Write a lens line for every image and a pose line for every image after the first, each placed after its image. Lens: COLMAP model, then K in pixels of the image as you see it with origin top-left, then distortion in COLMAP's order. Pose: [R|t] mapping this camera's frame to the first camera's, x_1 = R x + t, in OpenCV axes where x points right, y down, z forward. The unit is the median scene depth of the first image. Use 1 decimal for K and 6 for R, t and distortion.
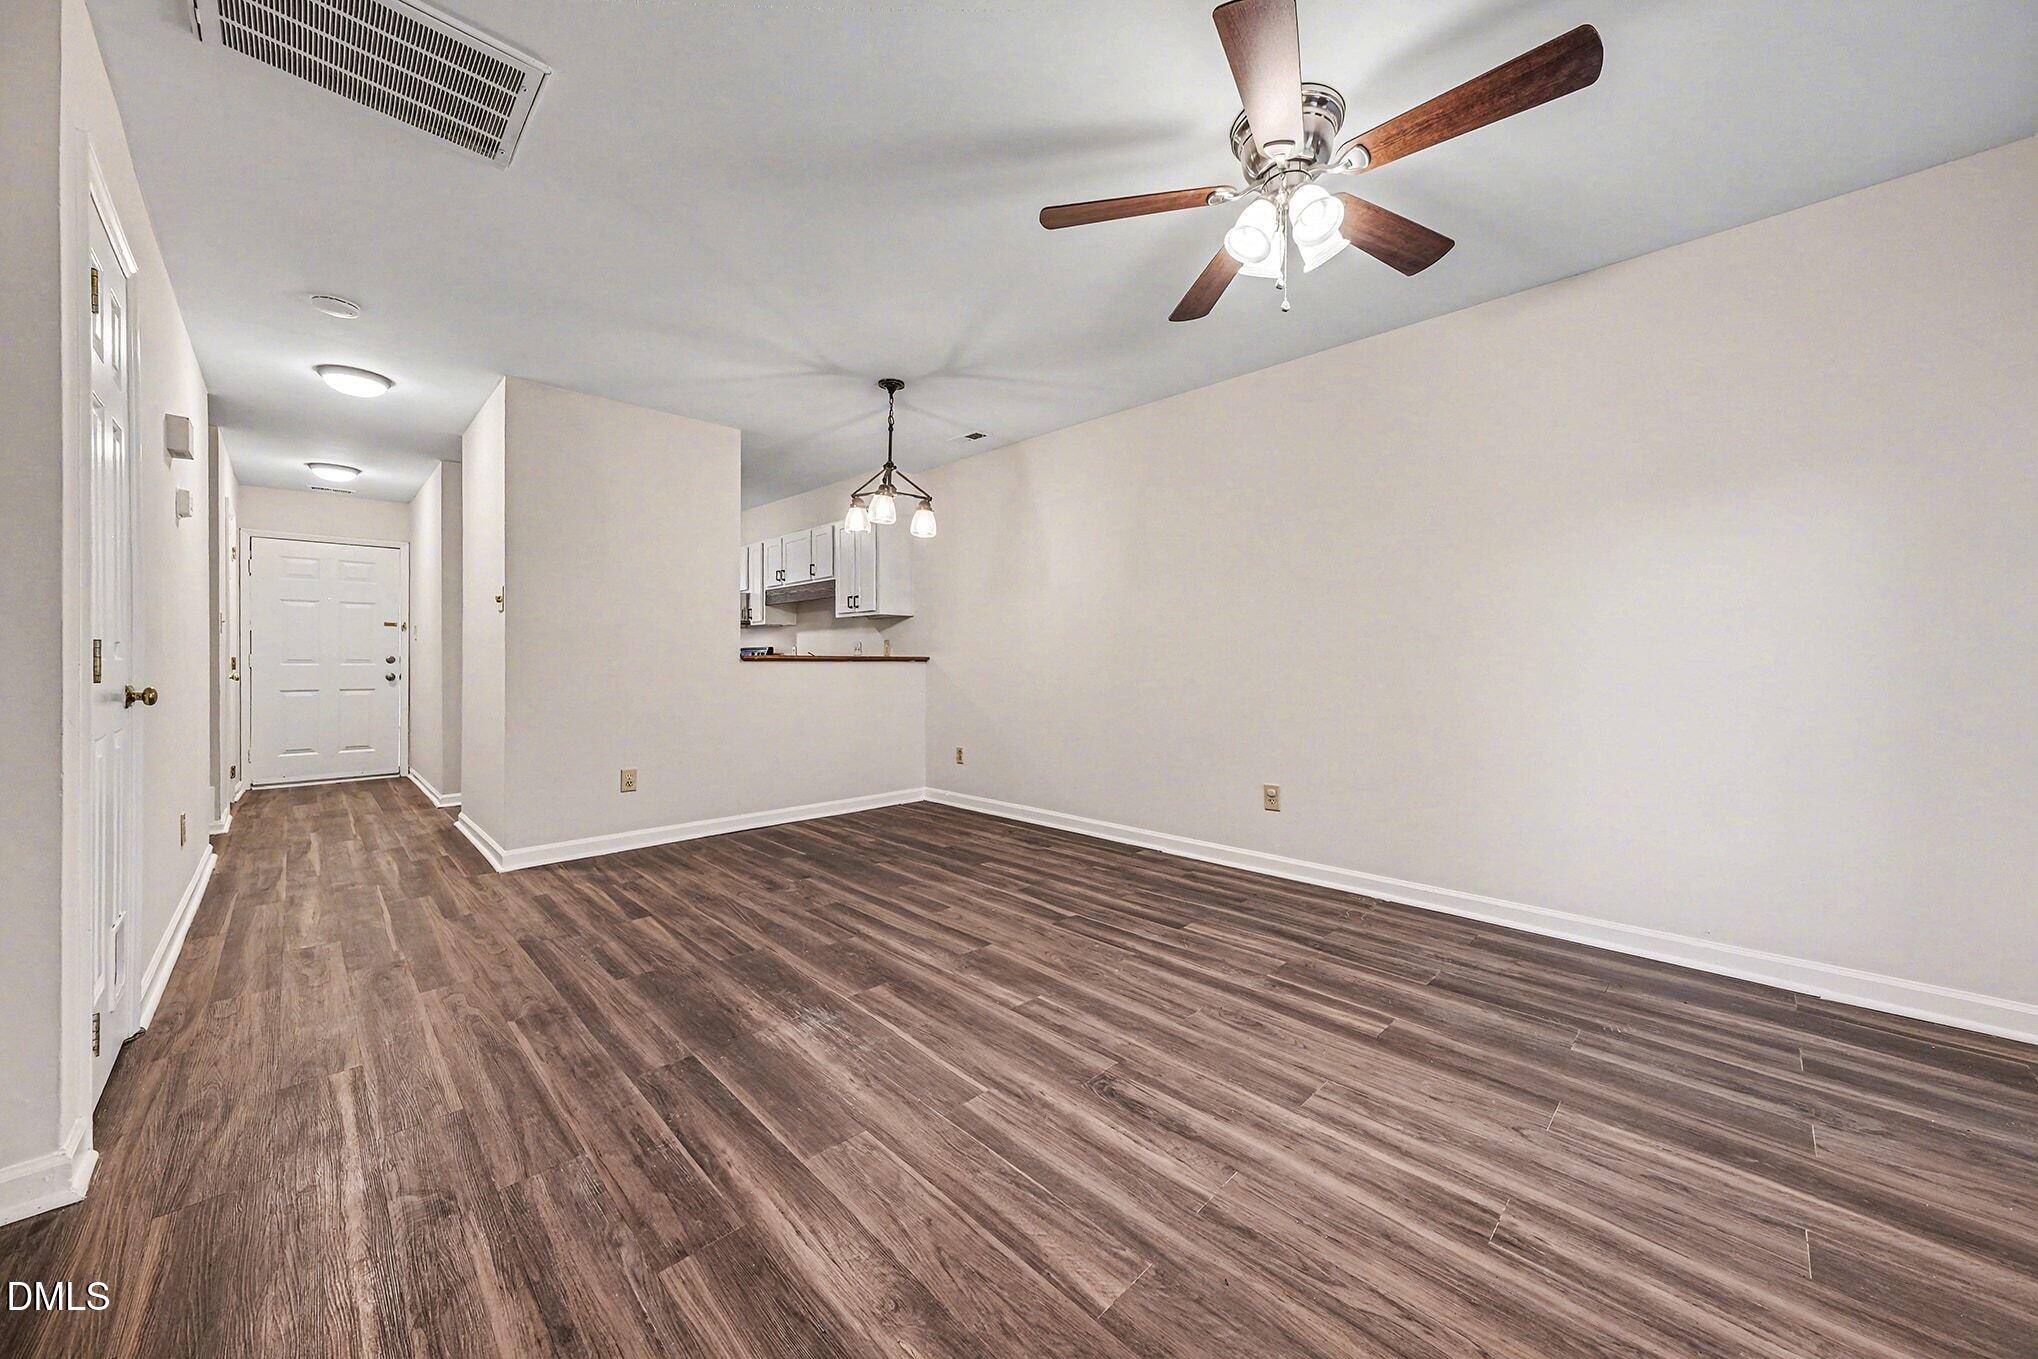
lens RADIAL K [[726.9, 0, 1027.2], [0, 726.9, 677.7], [0, 0, 1]] dist [-0.000105, 0.000481]
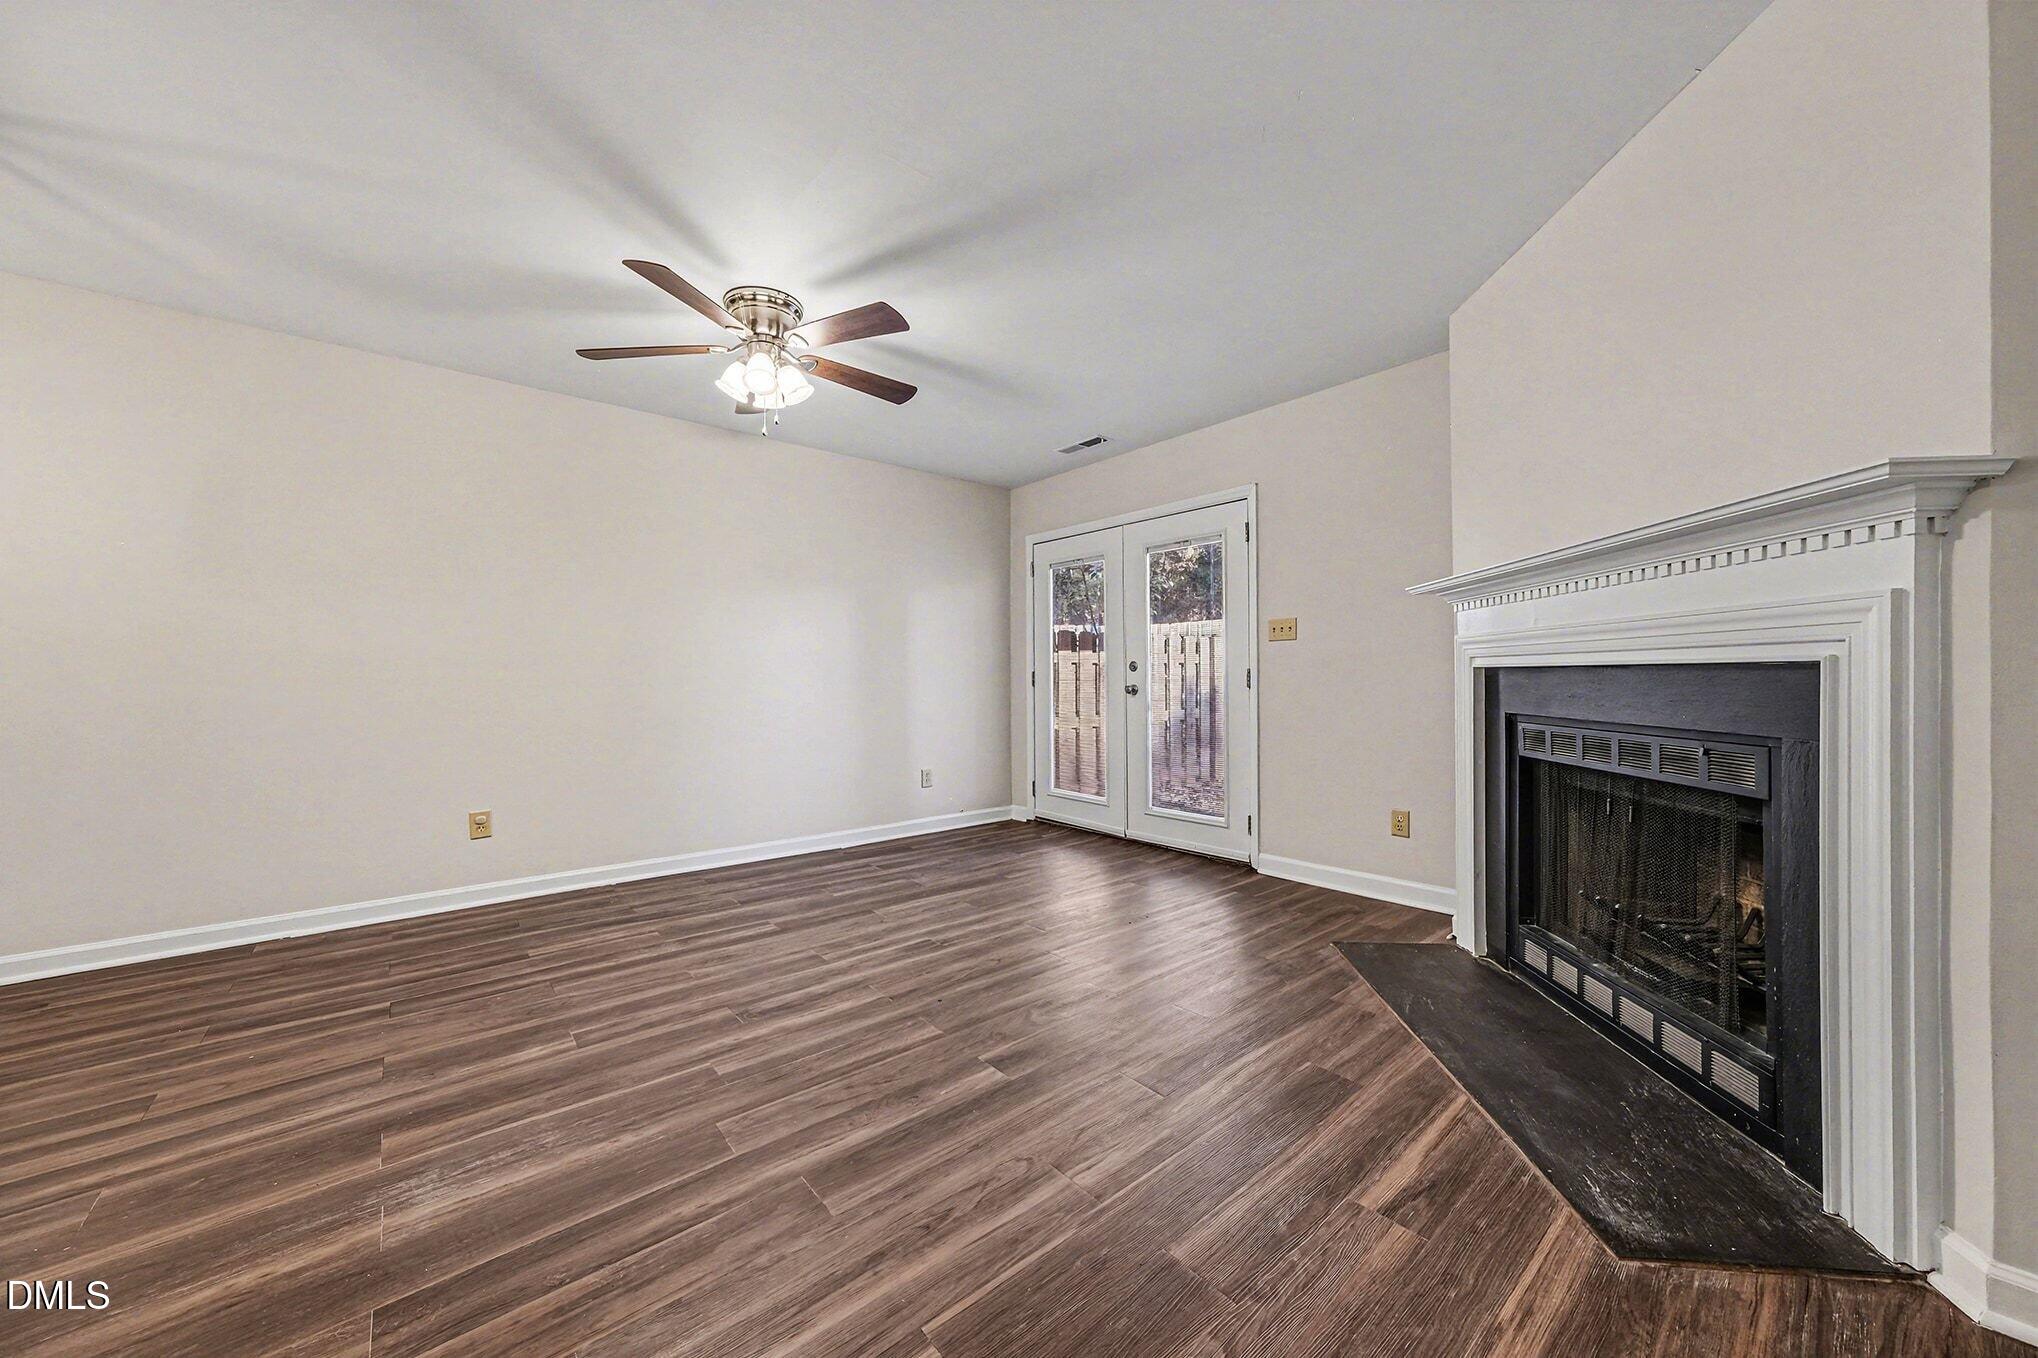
lens RADIAL K [[726.9, 0, 1027.2], [0, 726.9, 677.2], [0, 0, 1]] dist [-0.000105, 0.000481]
pose [[0.074830, 0.008213, 0.997162, -0.781526], [0.024558, 0.999648, -0.010076, -0.001746], [-0.996894, 0.025243, 0.074602, 0.285260]]
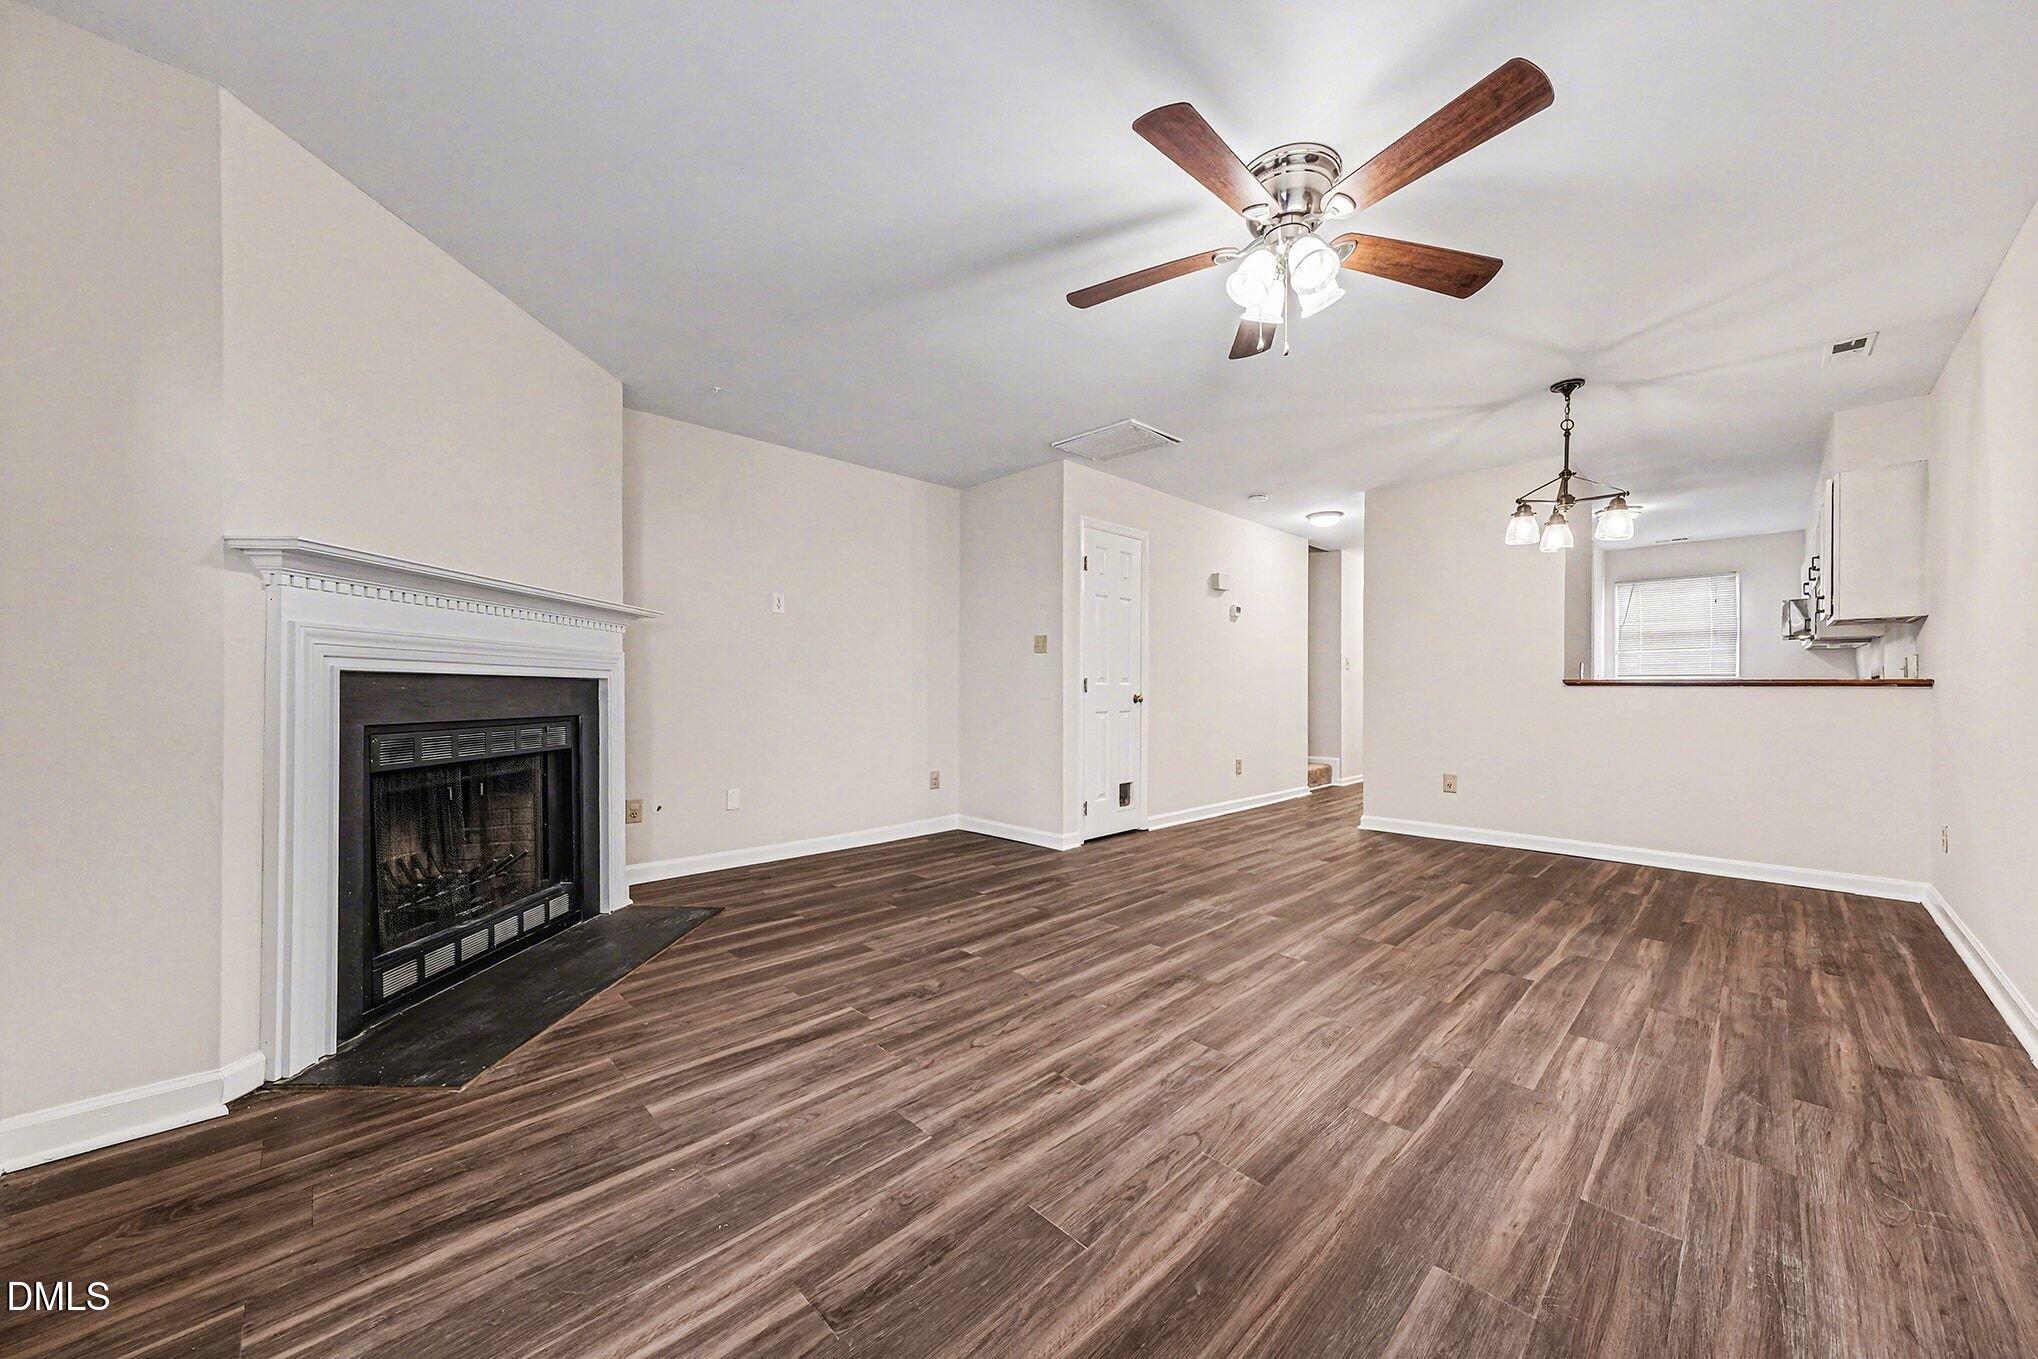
lens RADIAL K [[726.9, 0, 1027.2], [0, 726.9, 677.7], [0, 0, 1]] dist [-0.000105, 0.000481]
pose [[-0.008242, -0.012280, -0.999891, 1.081786], [-0.020368, 0.999719, -0.012110, -0.006814], [0.999759, 0.020266, -0.008490, 0.475418]]
